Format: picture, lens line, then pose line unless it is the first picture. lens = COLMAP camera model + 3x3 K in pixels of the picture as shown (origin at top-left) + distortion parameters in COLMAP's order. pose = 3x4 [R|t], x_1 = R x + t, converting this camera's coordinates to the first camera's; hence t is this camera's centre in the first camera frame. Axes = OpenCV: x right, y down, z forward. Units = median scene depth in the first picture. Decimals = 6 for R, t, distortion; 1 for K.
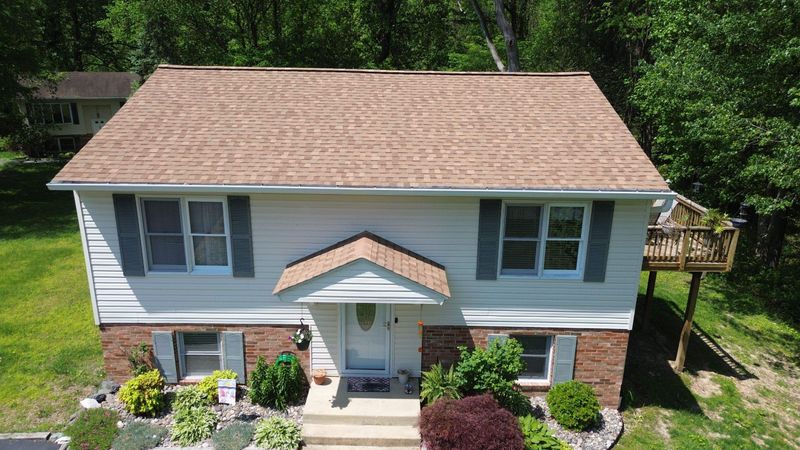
lens RADIAL K [[568.0, 0, 400.7], [0, 568.0, 223.1], [0, 0, 1]] dist [0.028175, -0.021911]
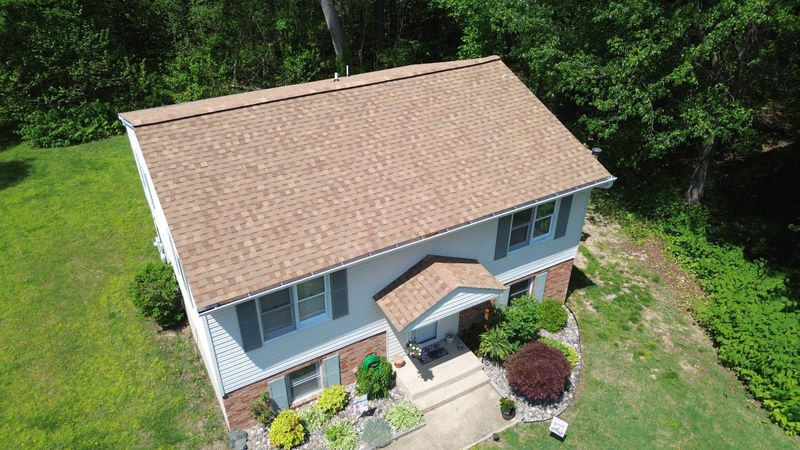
lens RADIAL K [[568.0, 0, 400.6], [0, 568.0, 227.2], [0, 0, 1]] dist [0.028175, -0.021911]
pose [[0.874142, -0.279694, 0.397048, -0.573020], [0.156586, 0.936175, 0.314733, -0.431874], [-0.459735, -0.212949, 0.862146, -0.062134]]
